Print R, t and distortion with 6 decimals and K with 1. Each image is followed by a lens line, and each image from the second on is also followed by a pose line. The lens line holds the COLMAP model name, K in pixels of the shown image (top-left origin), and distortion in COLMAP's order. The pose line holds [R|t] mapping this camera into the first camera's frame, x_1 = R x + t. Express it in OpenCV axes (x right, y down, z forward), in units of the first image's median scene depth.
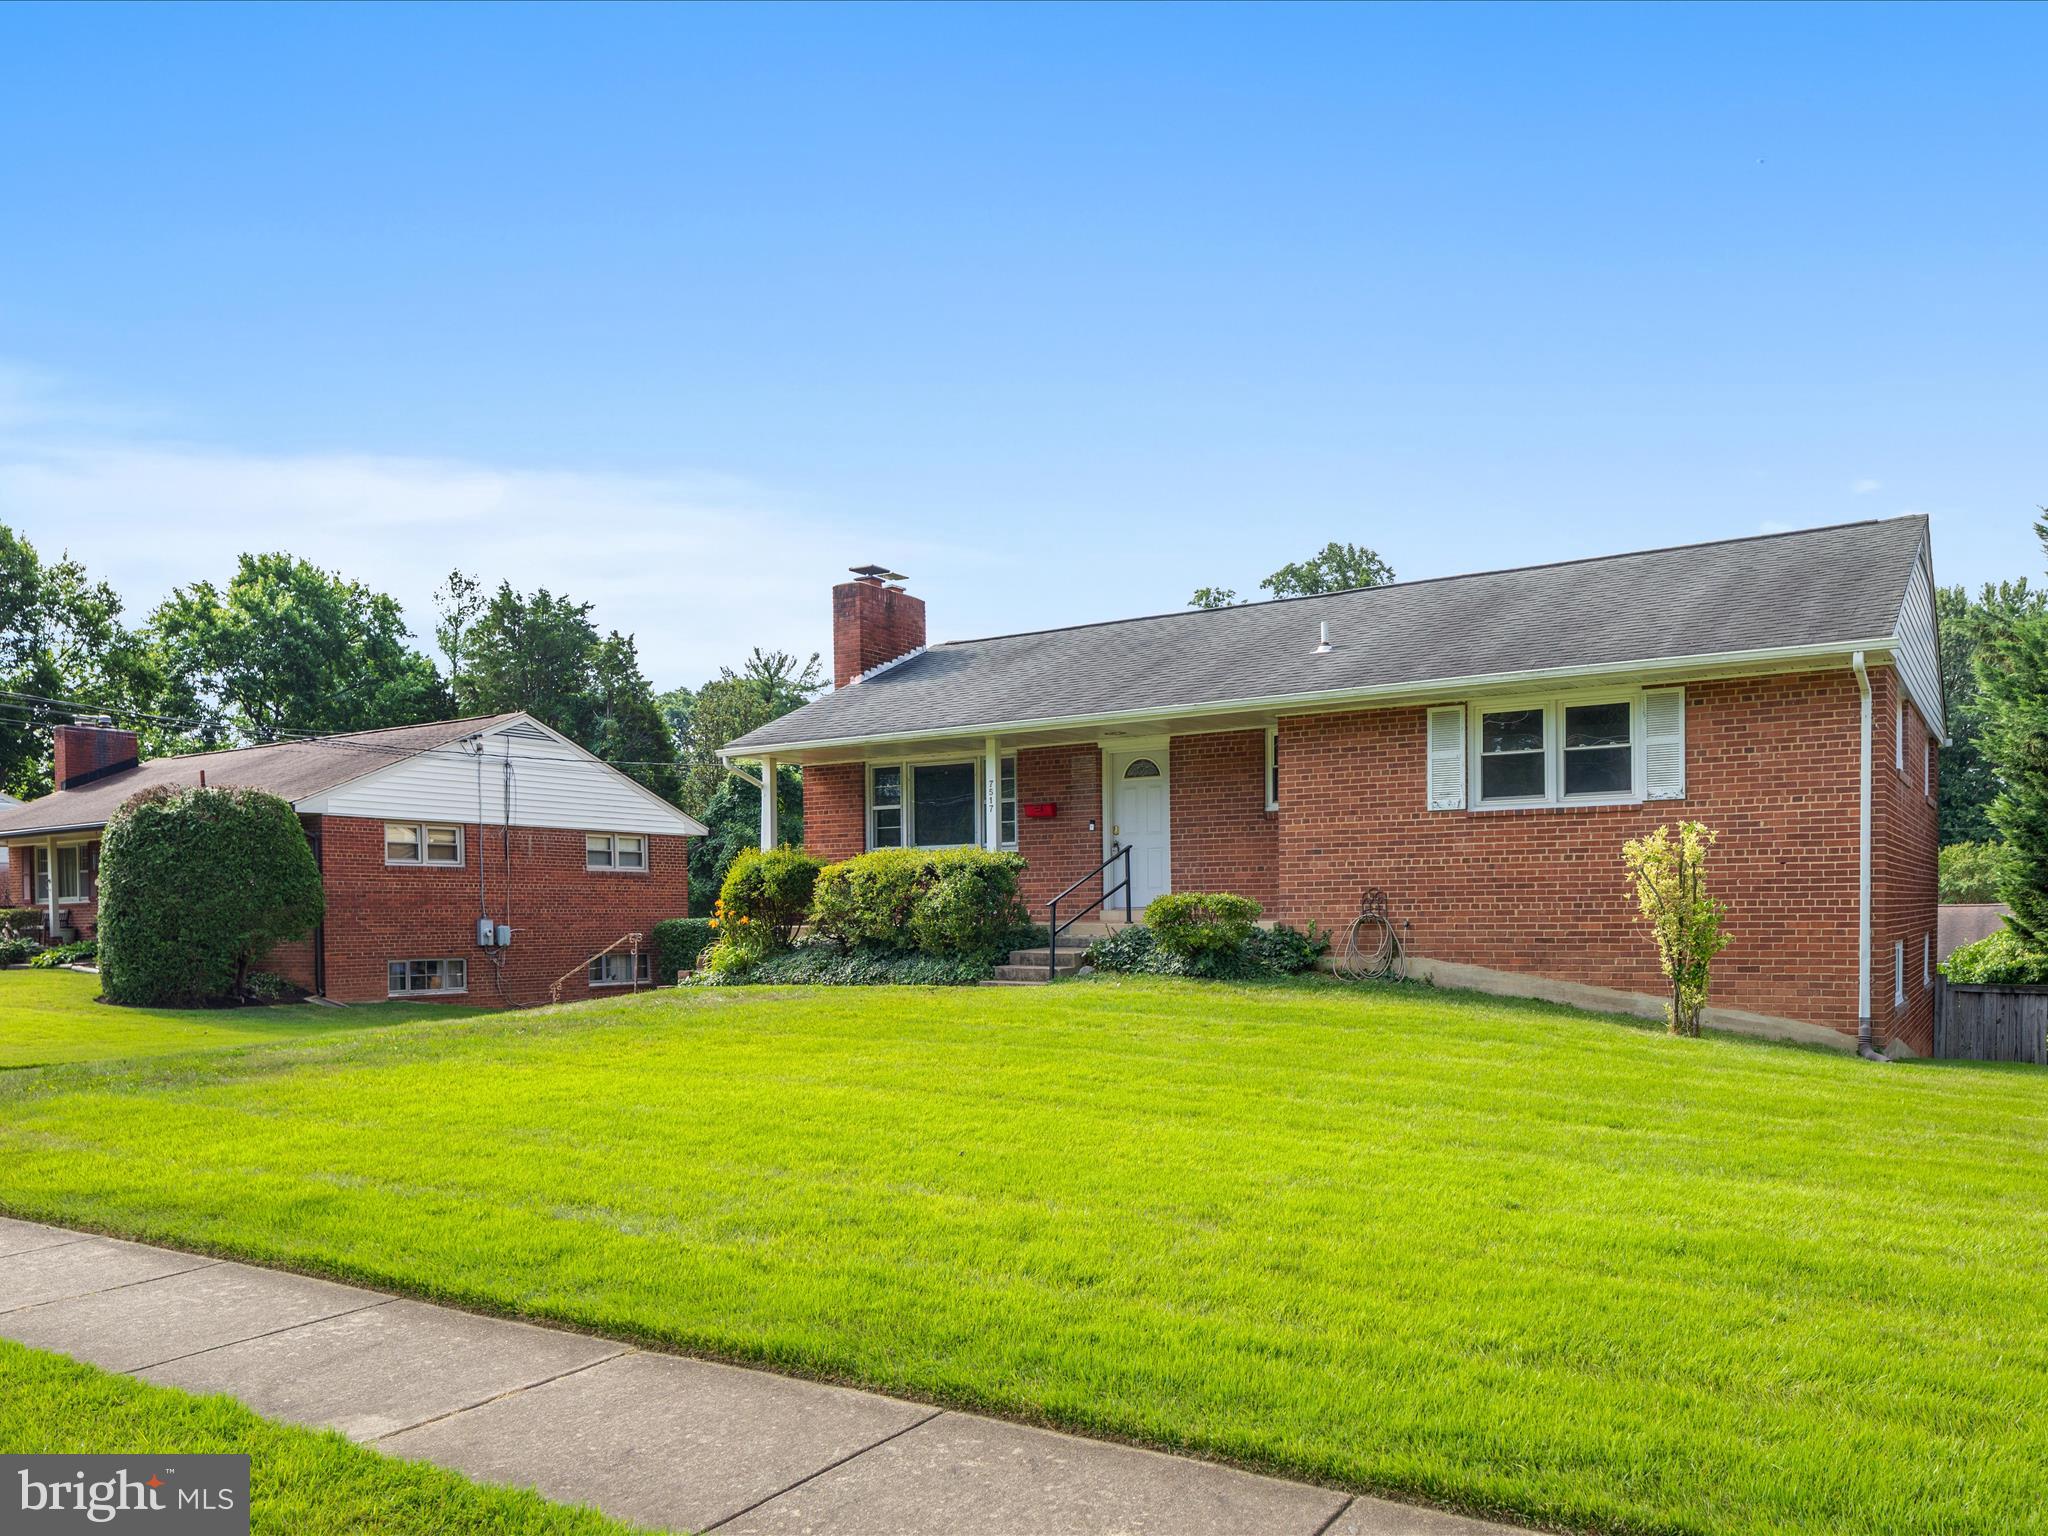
lens RADIAL K [[1552.1, 0, 1024.2], [0, 1552.1, 963.3], [0, 0, 1]] dist [-0.000858, -0.001432]
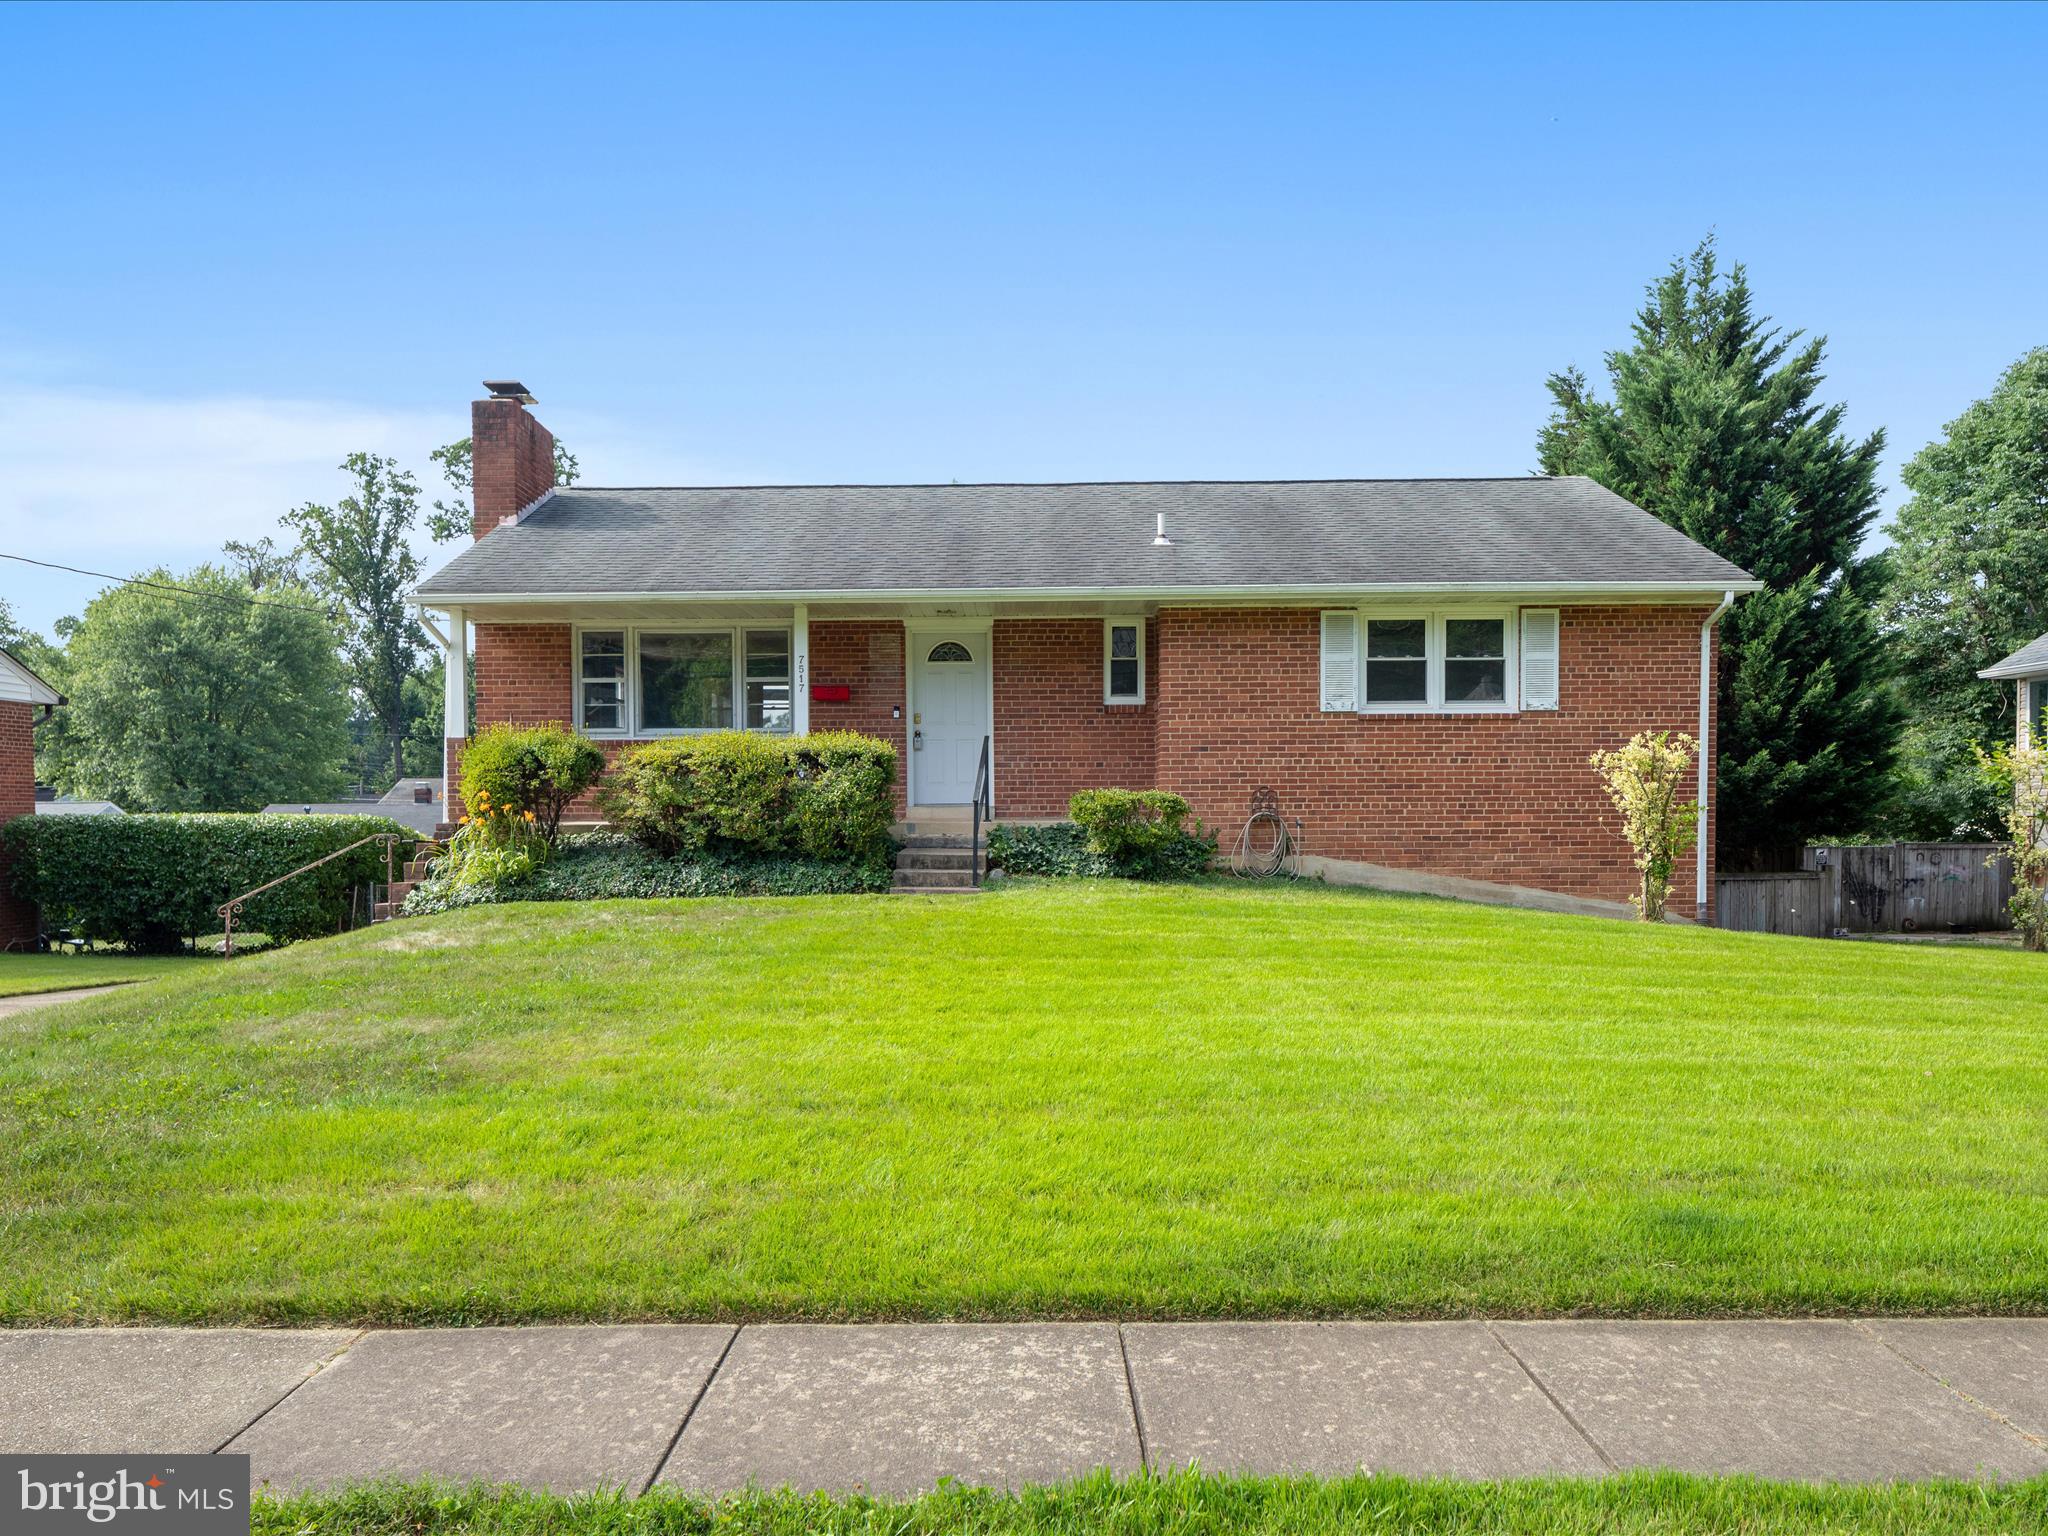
lens RADIAL K [[1559.1, 0, 1002.2], [0, 1559.1, 873.1], [0, 0, 1]] dist [-0.001344, -0.003631]
pose [[0.846124, -0.015638, 0.532757, -0.461039], [0.012036, 0.999875, 0.010234, -0.005138], [-0.532851, -0.002247, 0.846206, 0.243530]]
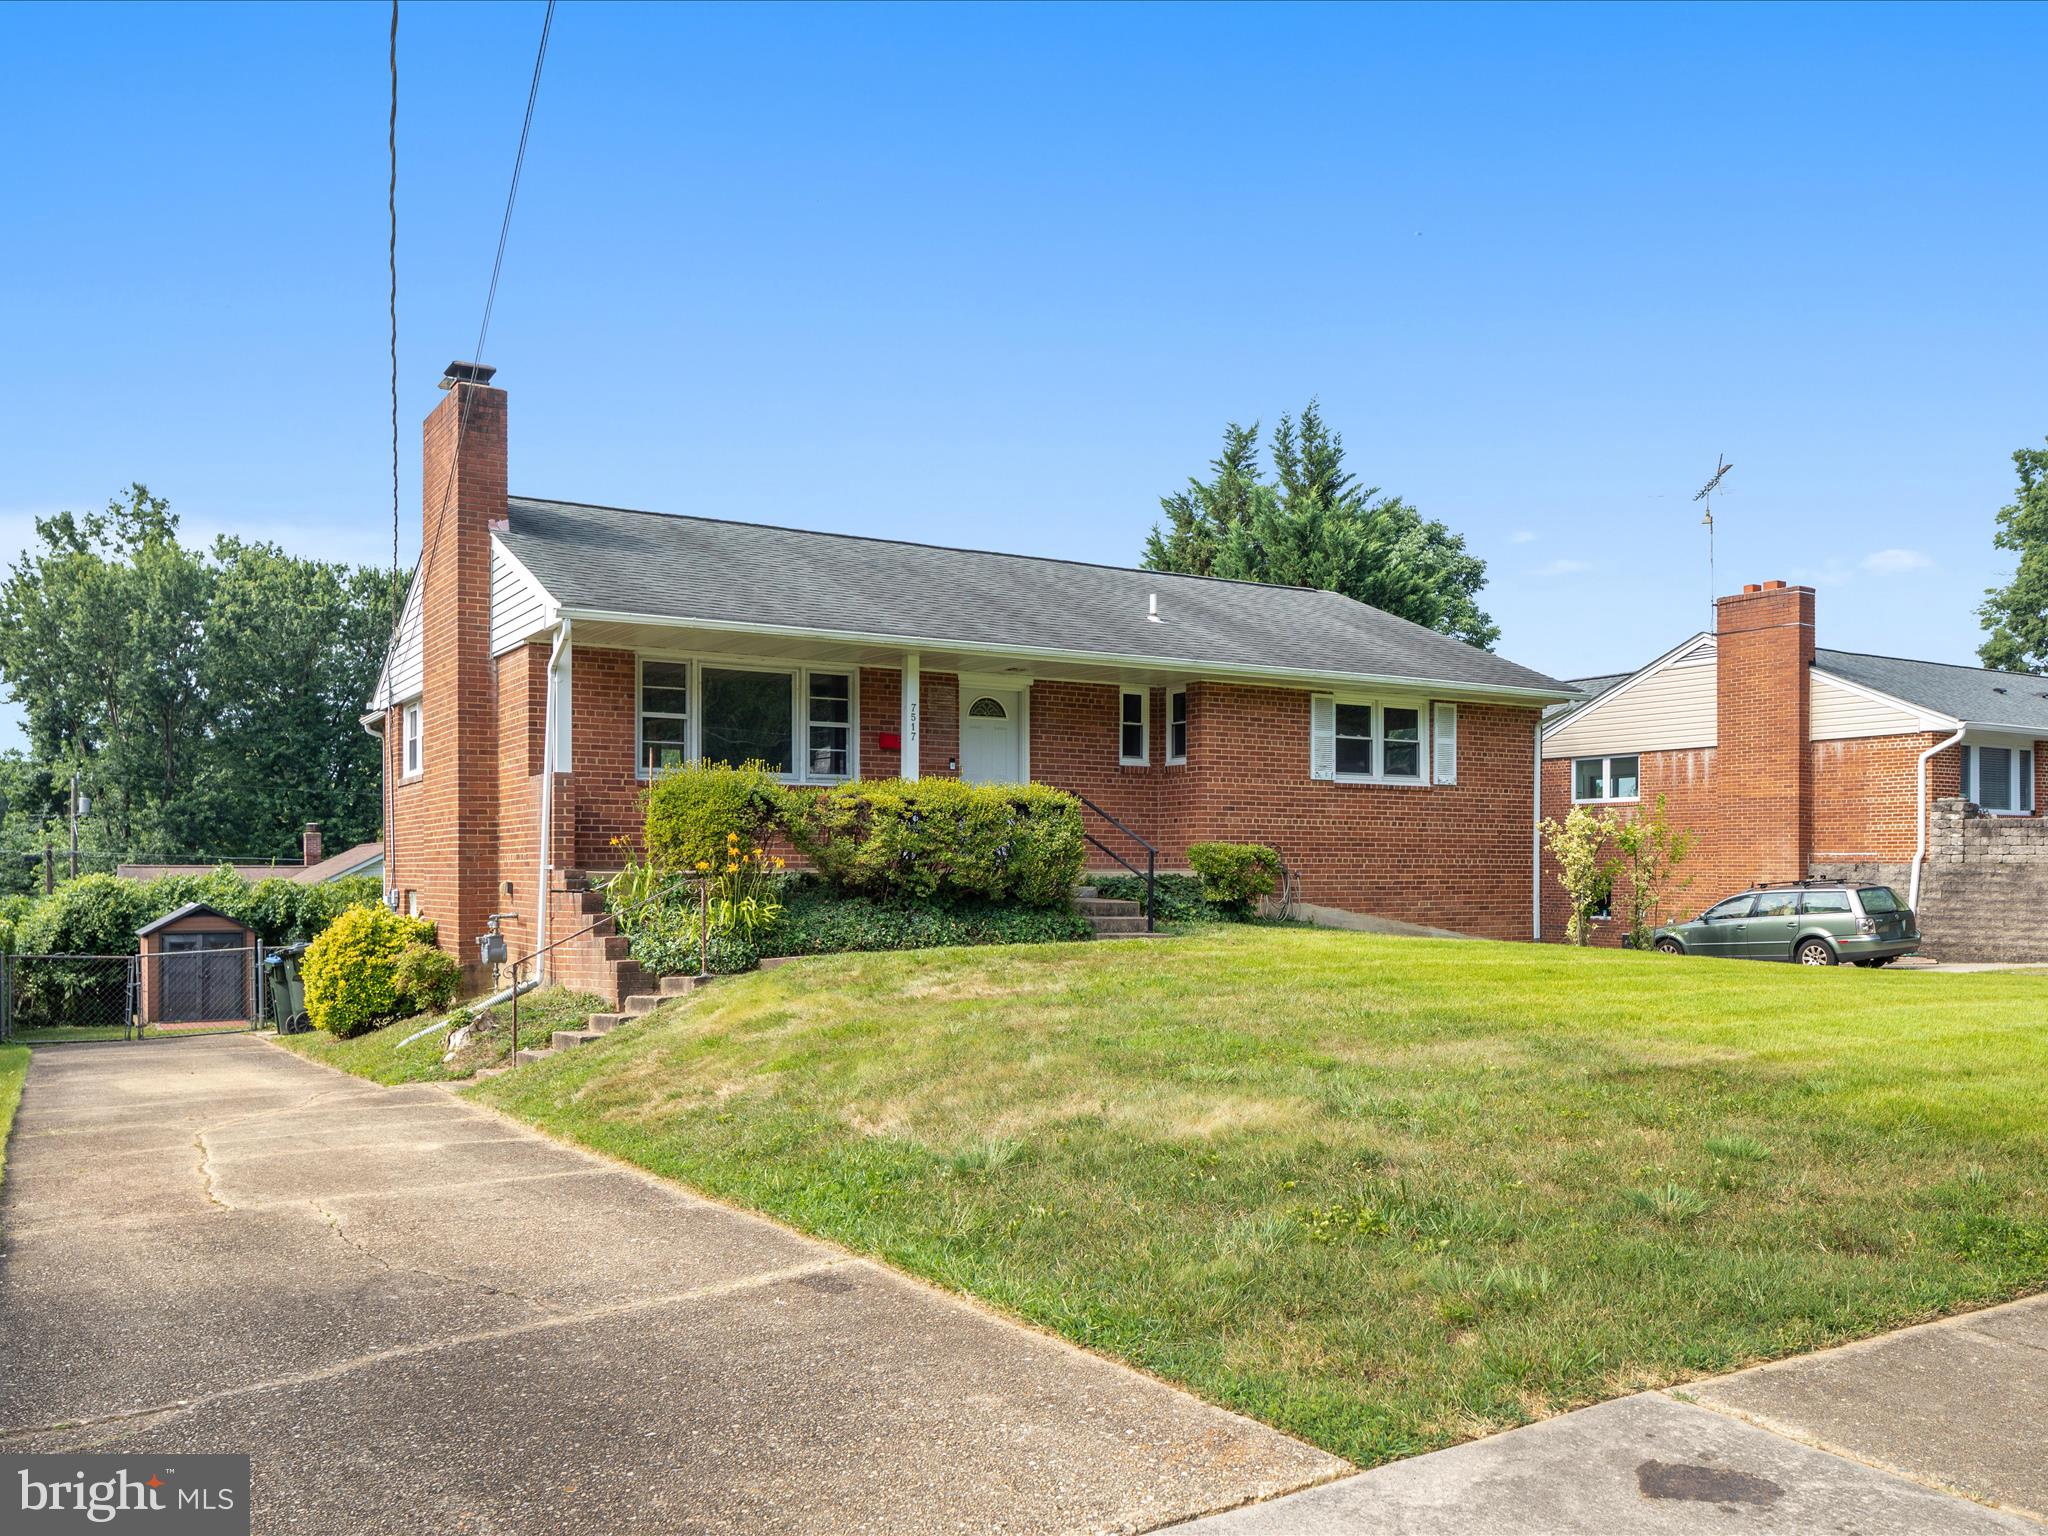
lens RADIAL K [[1613.9, 0, 1022.7], [0, 1613.9, 869.8], [0, 0, 1]] dist [-0.009029, -0.001036]
pose [[0.426901, 0.012547, 0.904211, -0.942889], [0.021419, 0.999483, -0.023981, -0.004245], [-0.904045, 0.029604, 0.426412, 0.671418]]
